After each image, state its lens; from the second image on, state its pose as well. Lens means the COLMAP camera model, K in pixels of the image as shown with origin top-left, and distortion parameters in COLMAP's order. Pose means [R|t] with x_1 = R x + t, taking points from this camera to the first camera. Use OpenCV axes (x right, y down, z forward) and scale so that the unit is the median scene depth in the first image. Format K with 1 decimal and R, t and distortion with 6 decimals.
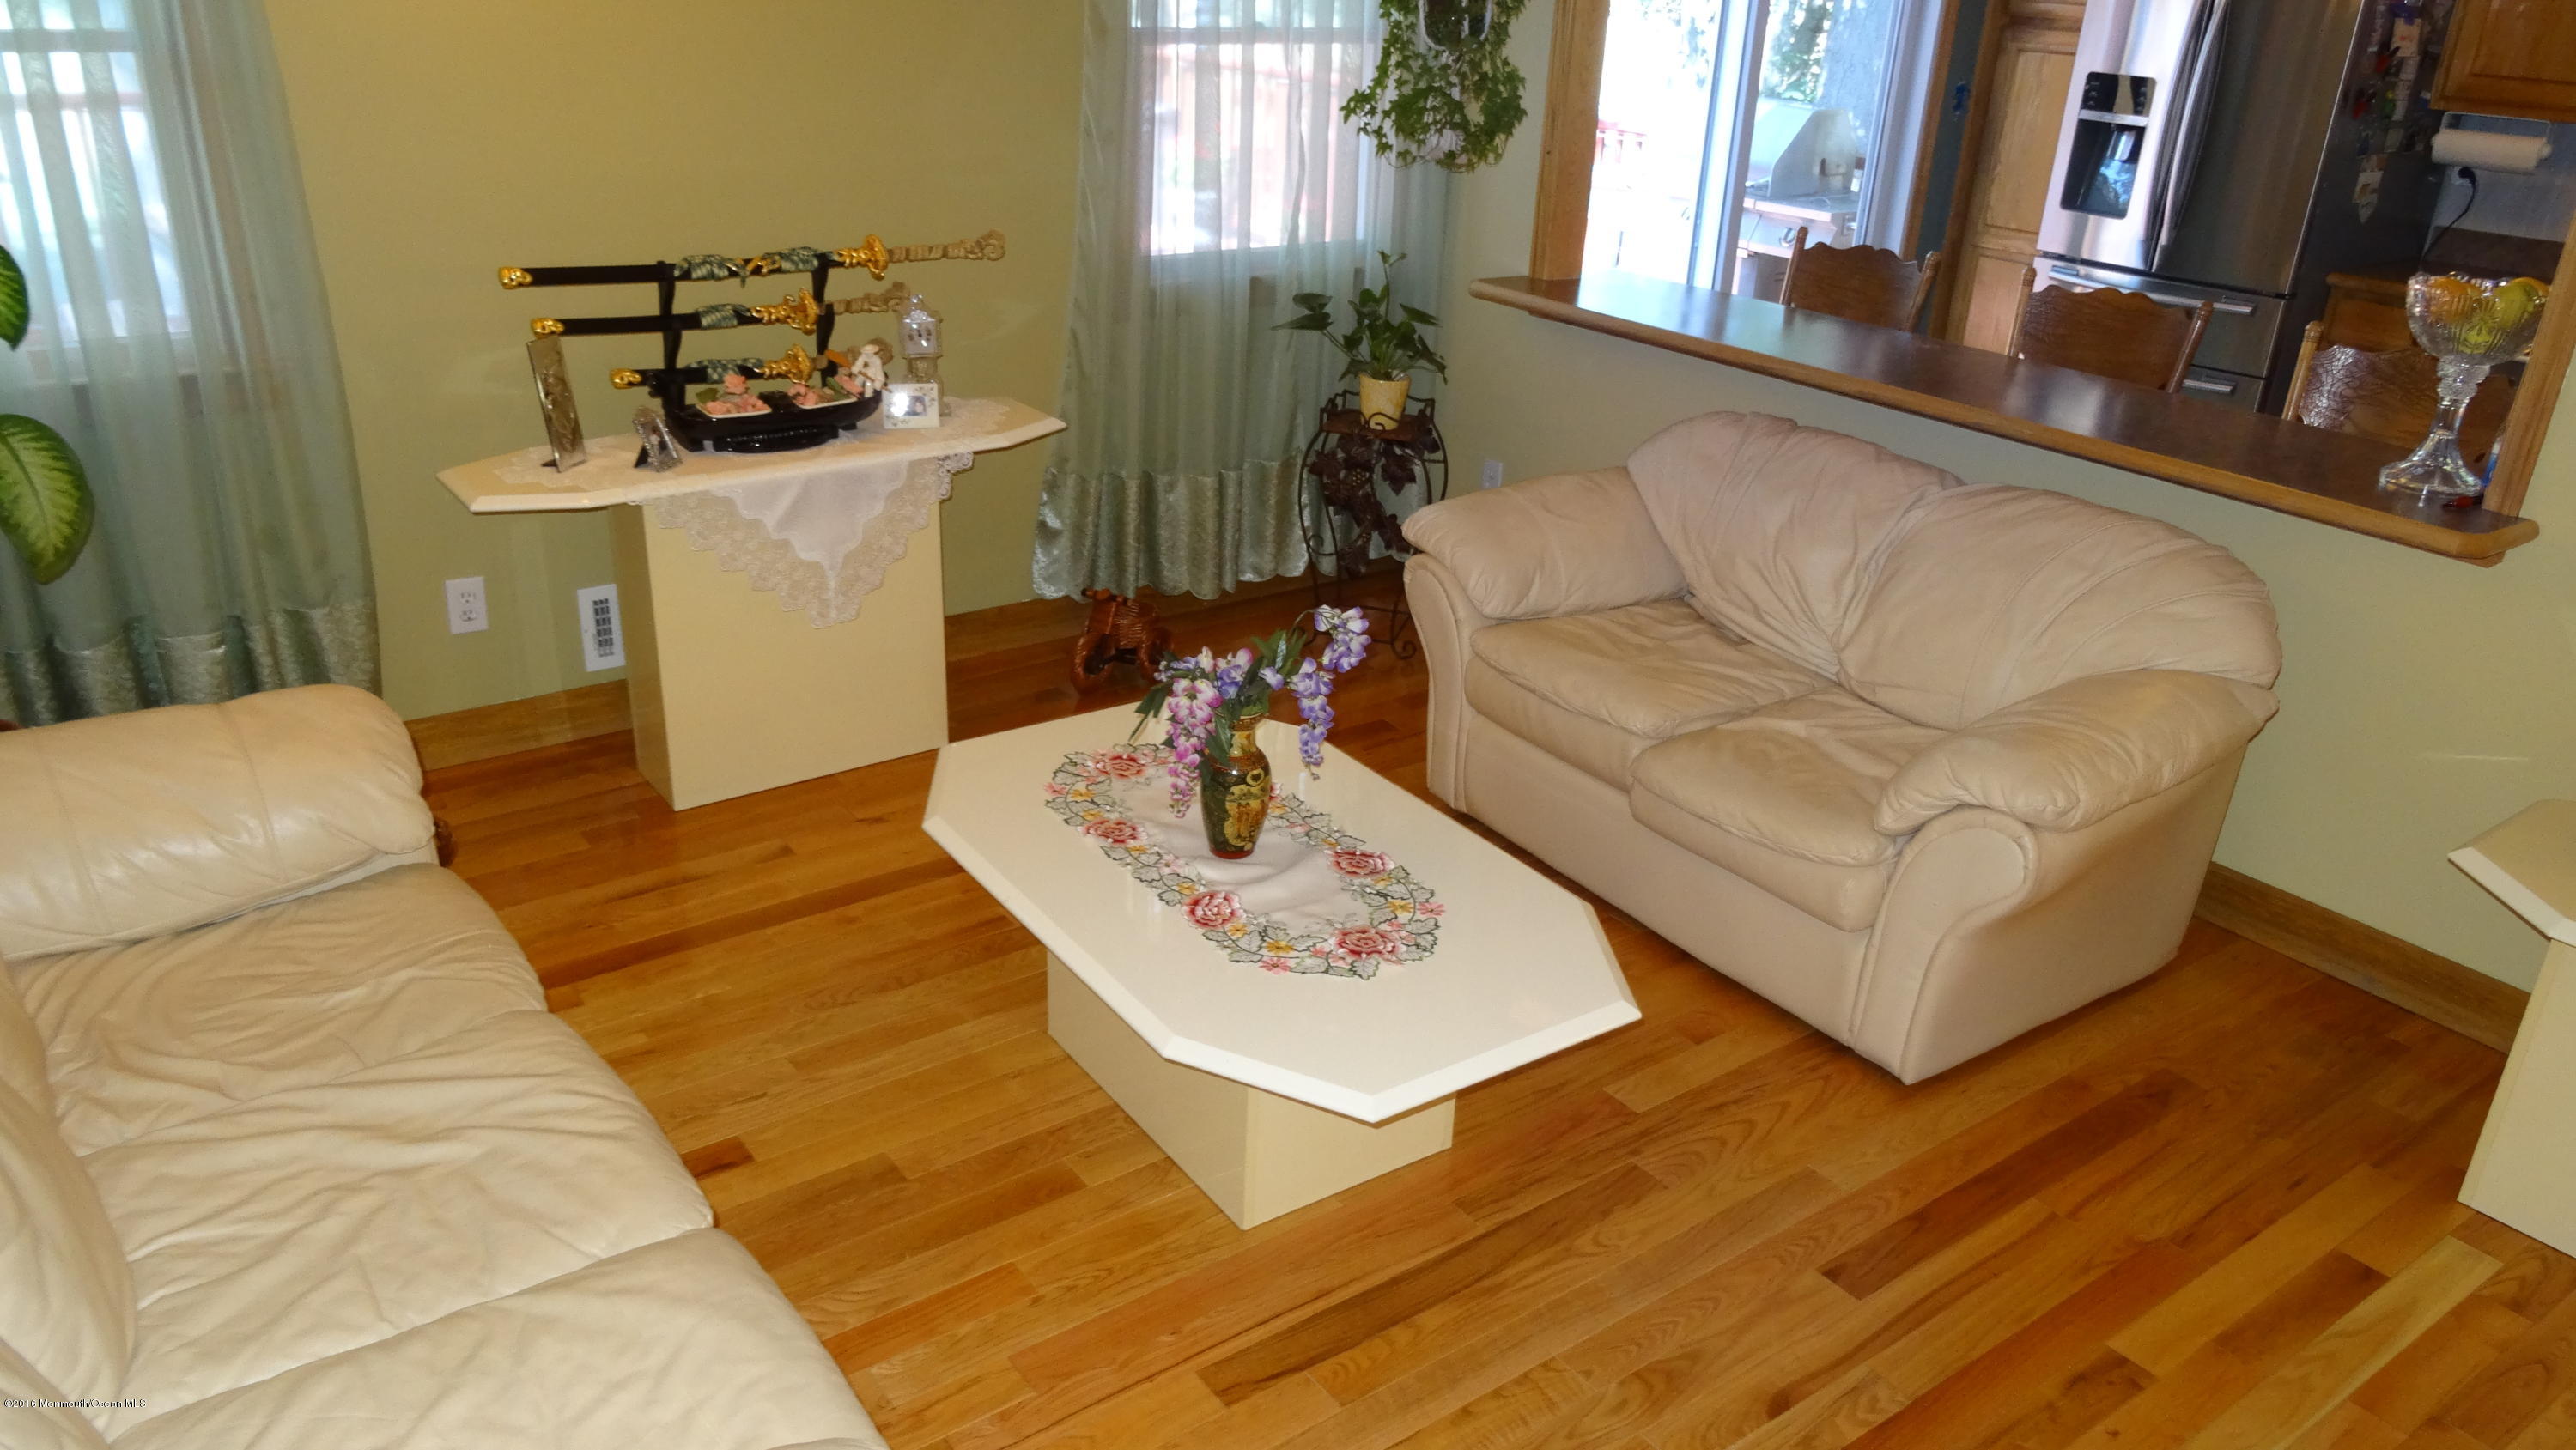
lens RADIAL K [[1836.4, 0, 1285.1], [0, 1836.4, 735.4], [0, 0, 1]] dist [0.001818, 0.002895]
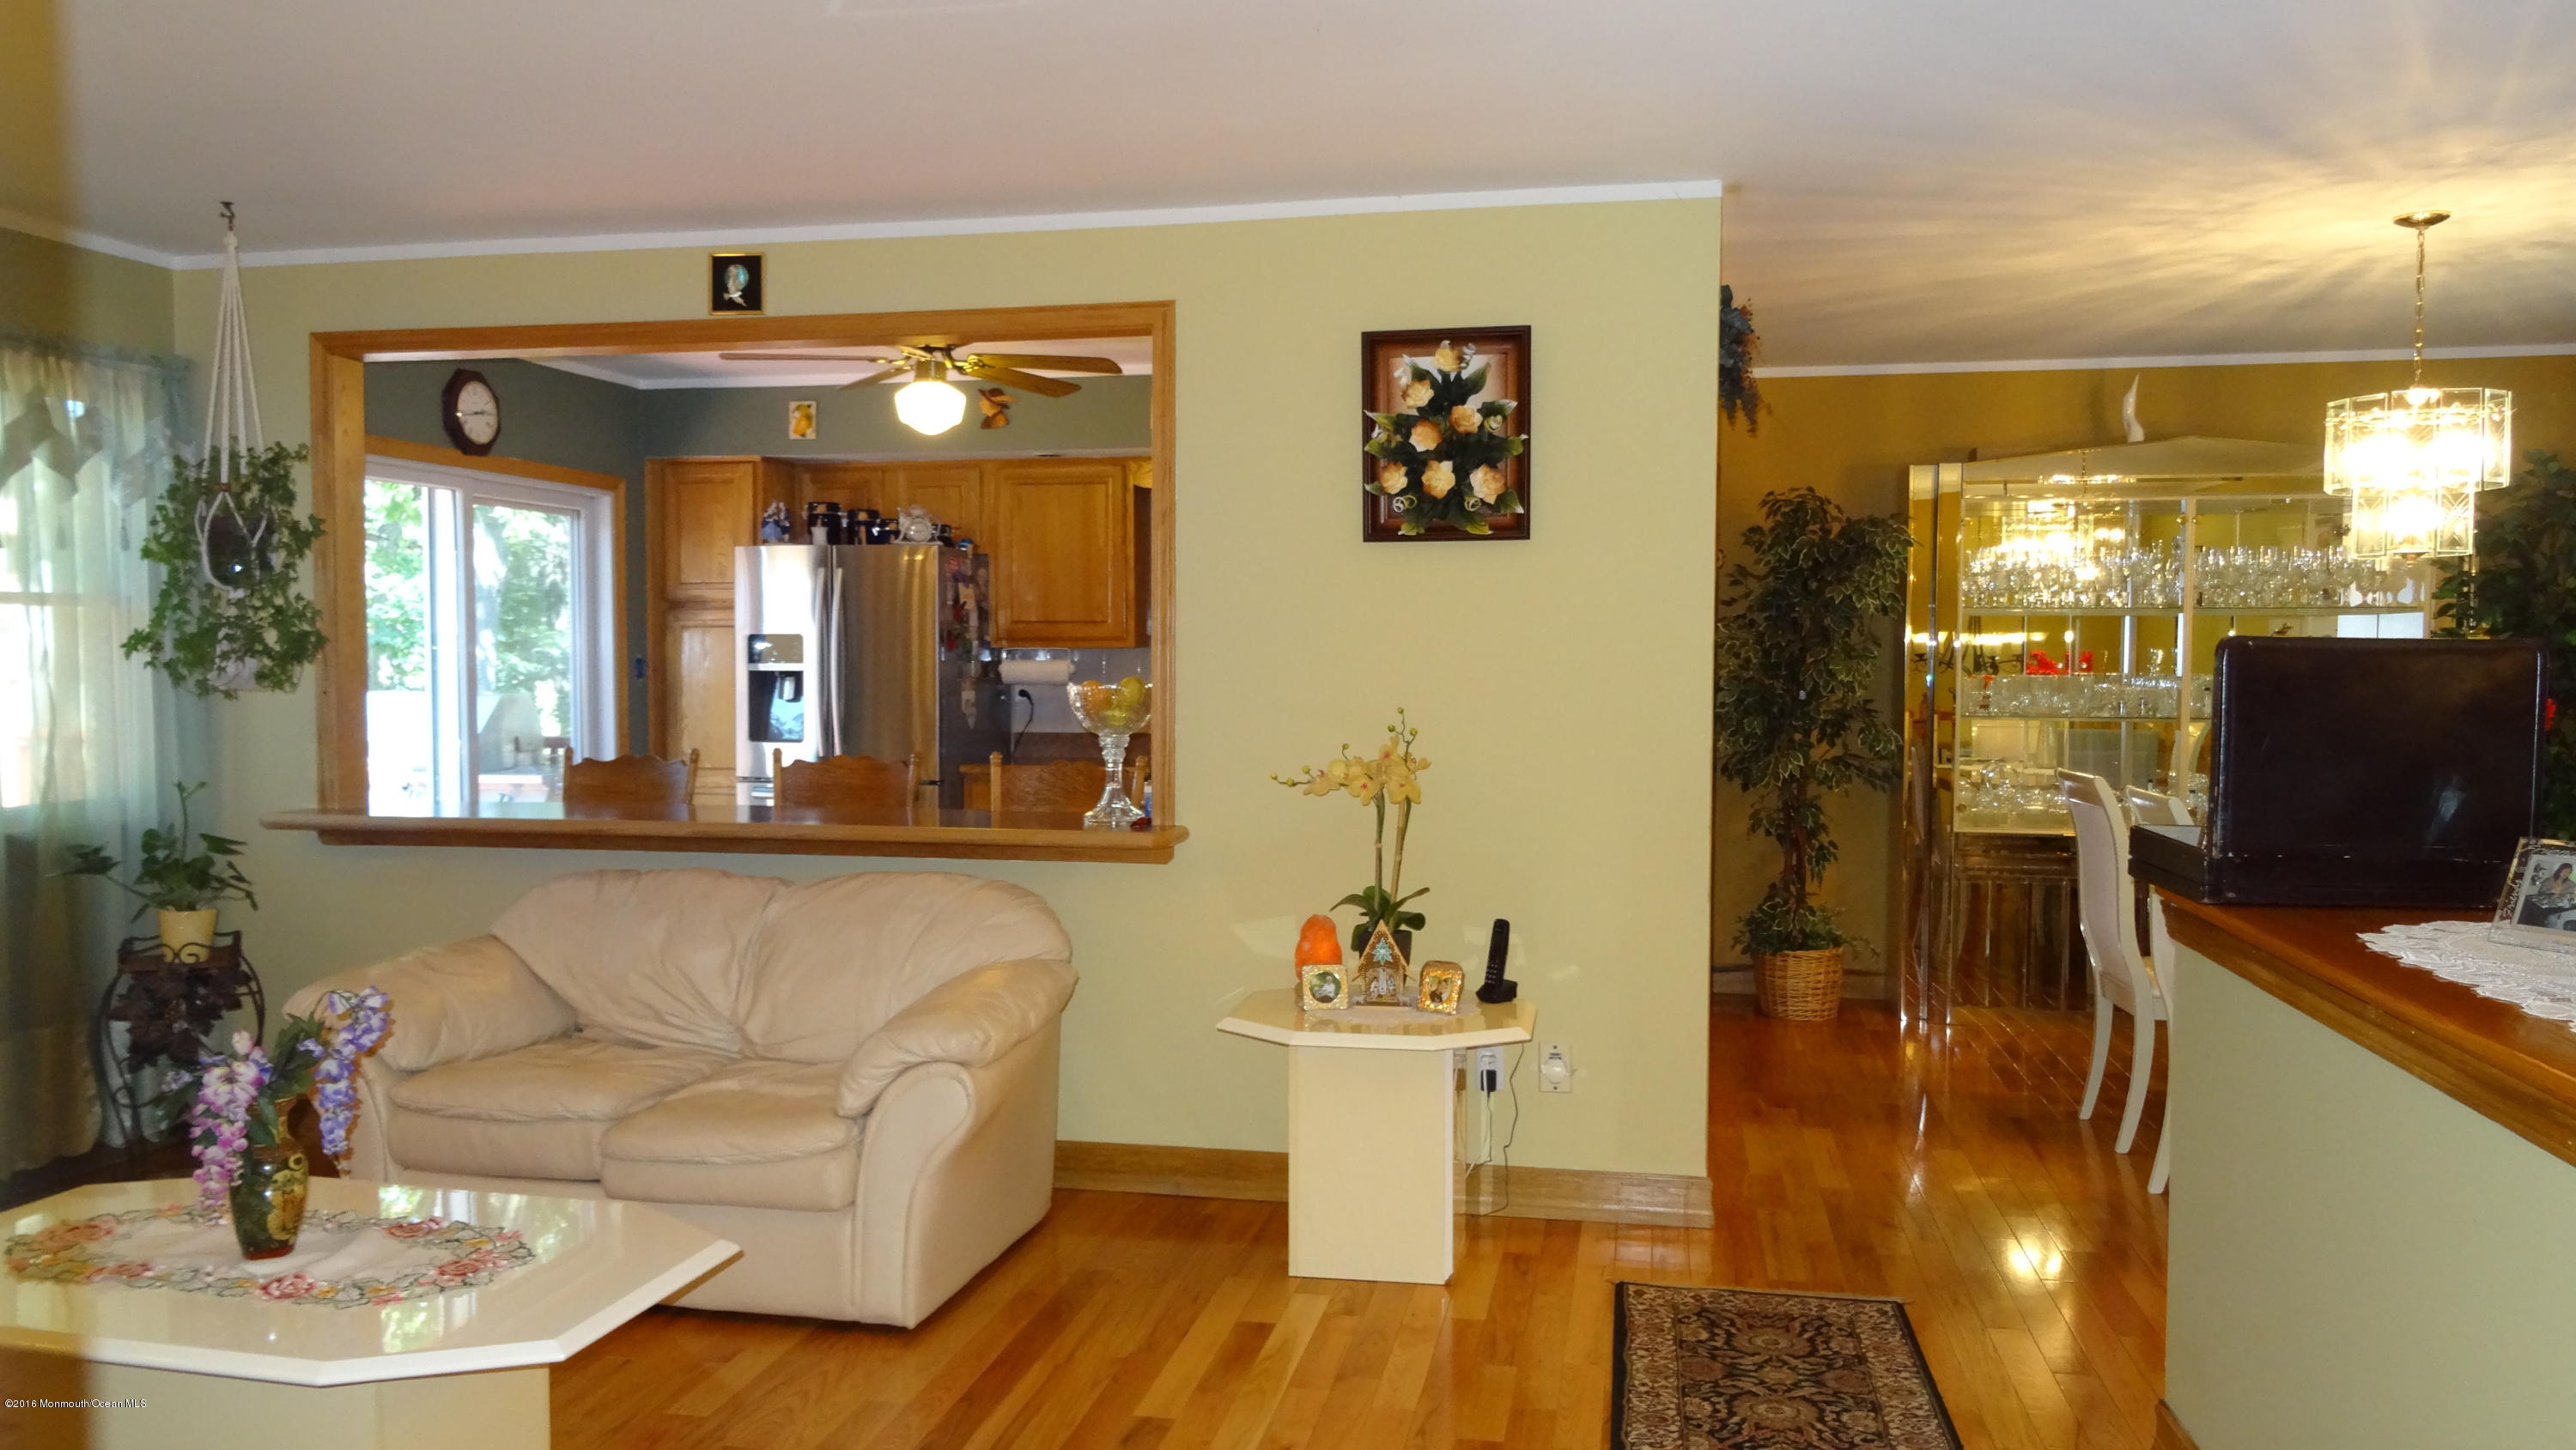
lens RADIAL K [[1836.4, 0, 1285.1], [0, 1836.4, 735.4], [0, 0, 1]] dist [0.001818, 0.002895]
pose [[0.734820, -0.069481, 0.674694, -0.211577], [0.301758, 0.924359, -0.233458, 0.154292], [-0.607438, 0.375143, 0.700204, -0.095409]]
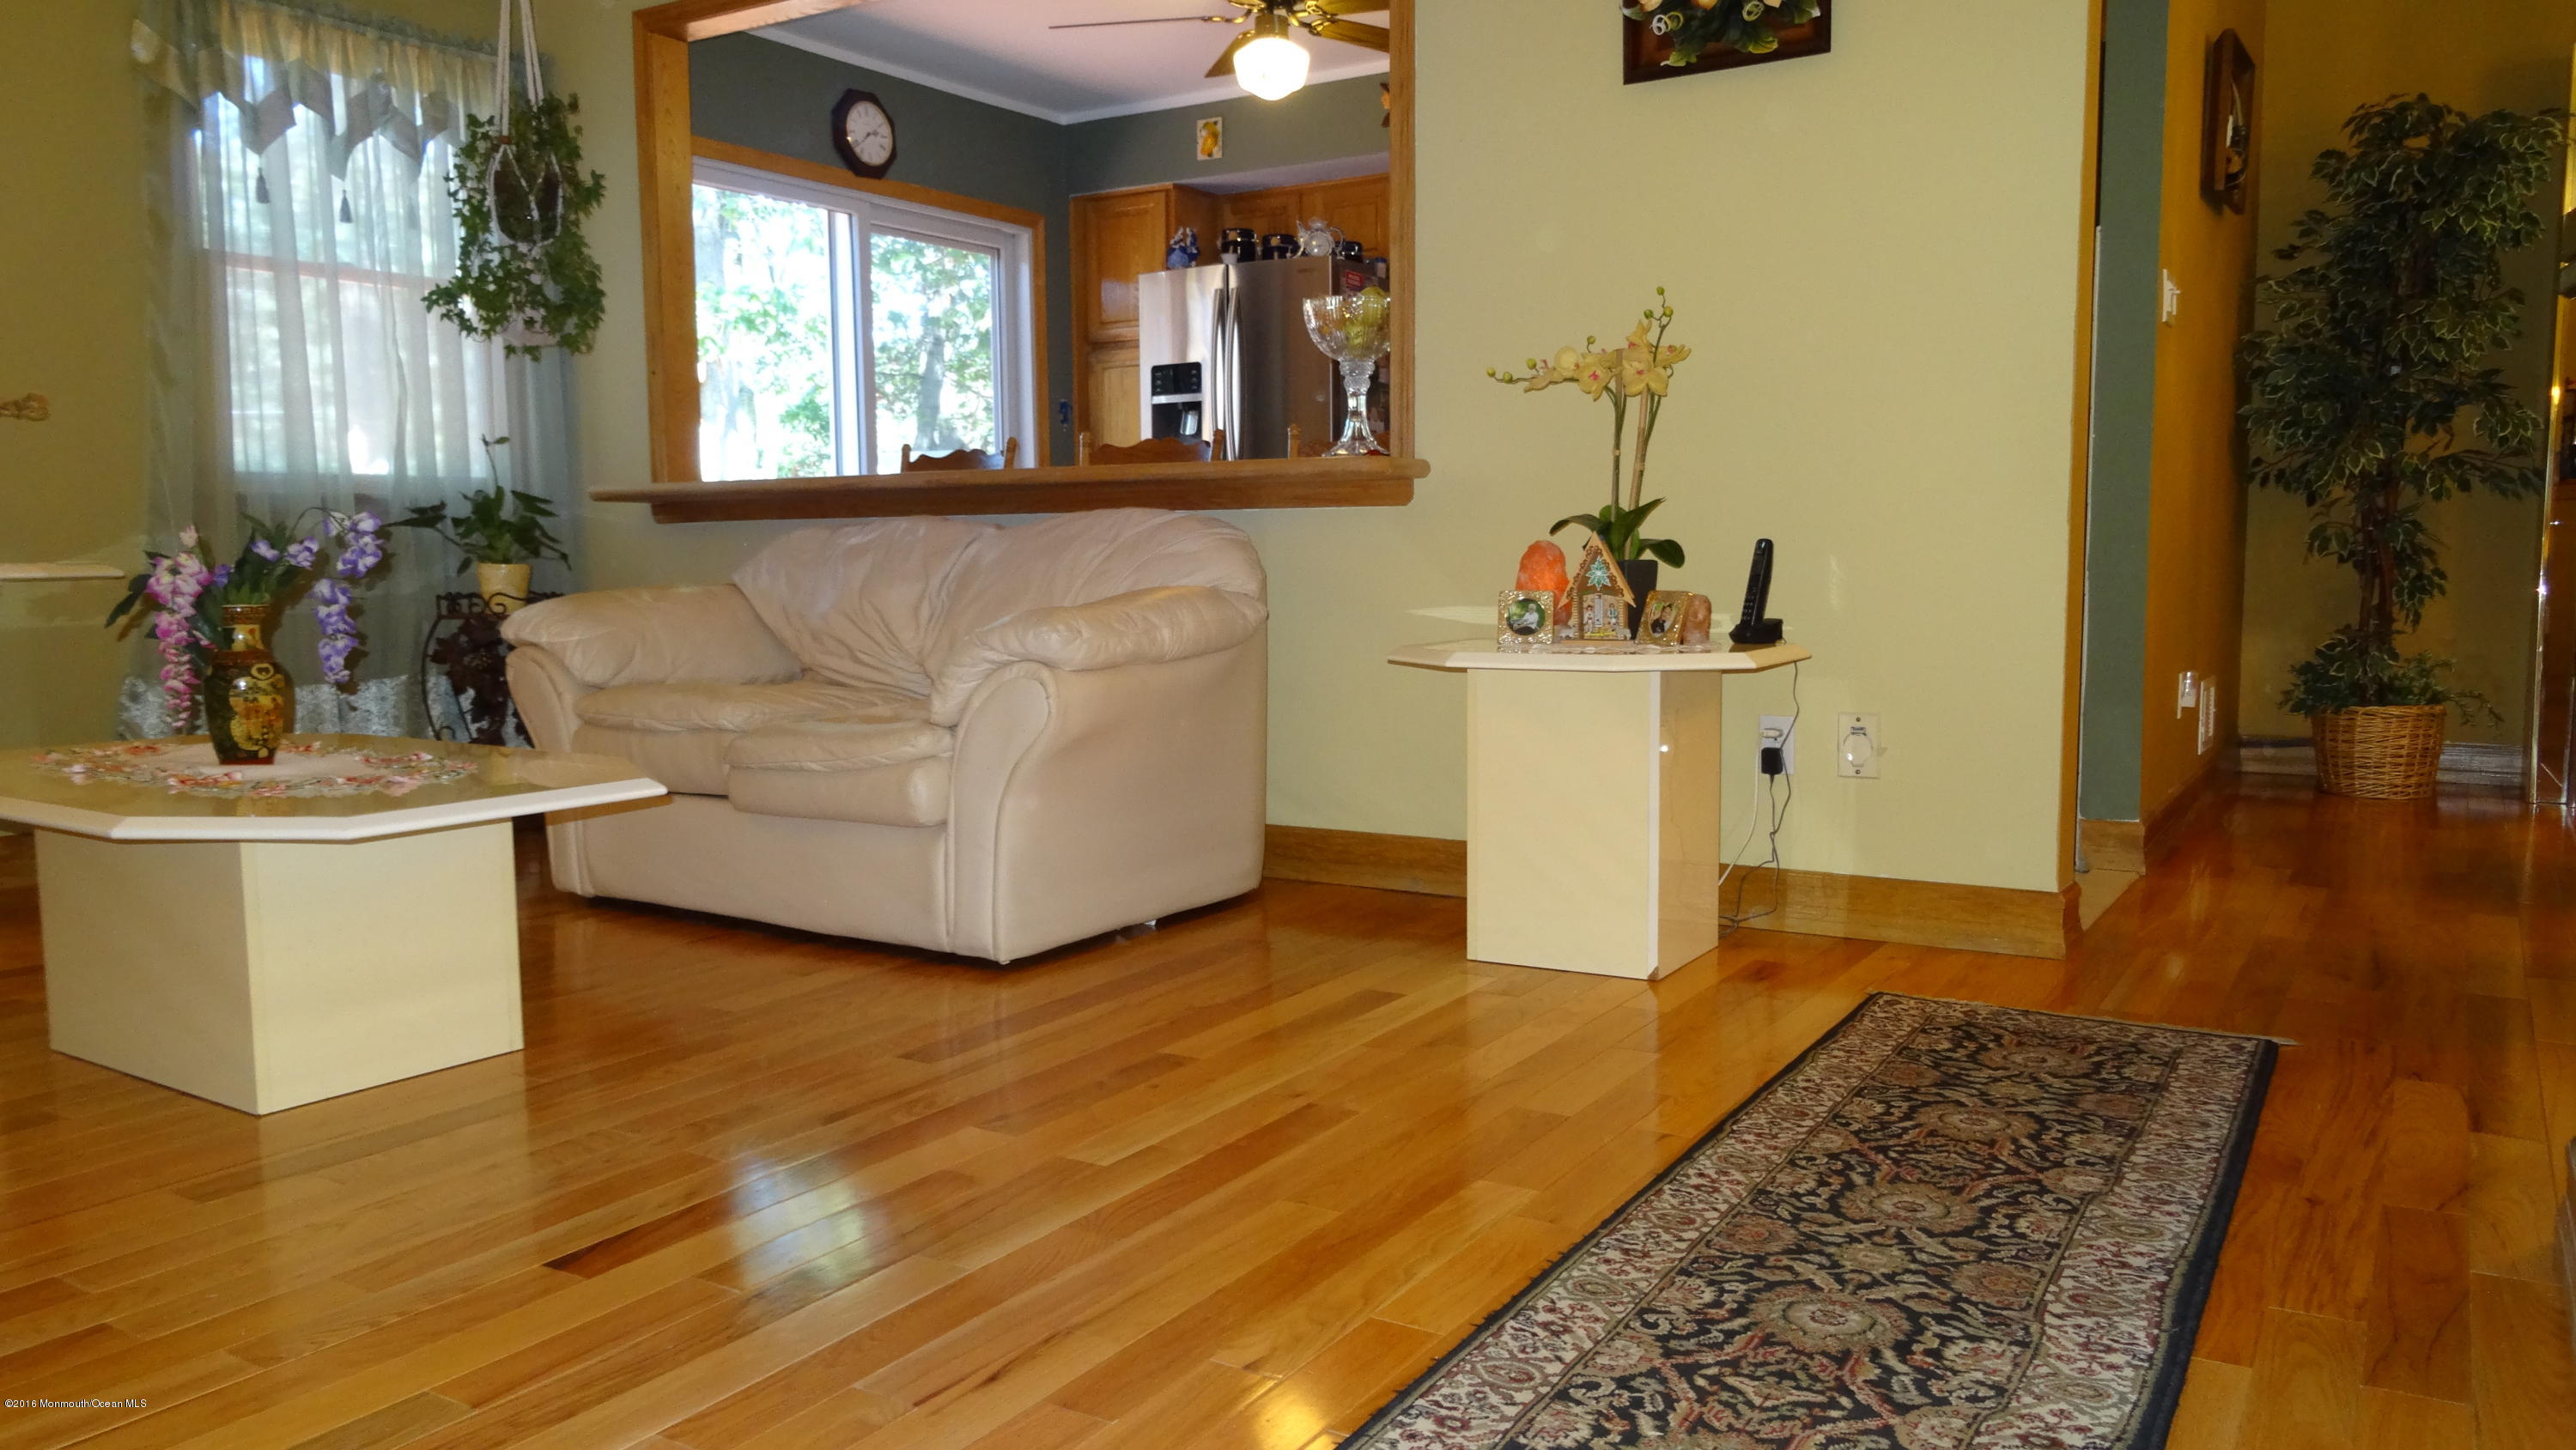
lens RADIAL K [[1836.4, 0, 1285.1], [0, 1836.4, 735.4], [0, 0, 1]] dist [0.001818, 0.002895]
pose [[0.927973, -0.086483, 0.362472, 0.097812], [0.193702, 0.942909, -0.270929, 0.318013], [-0.318347, 0.321626, 0.891746, -0.026166]]
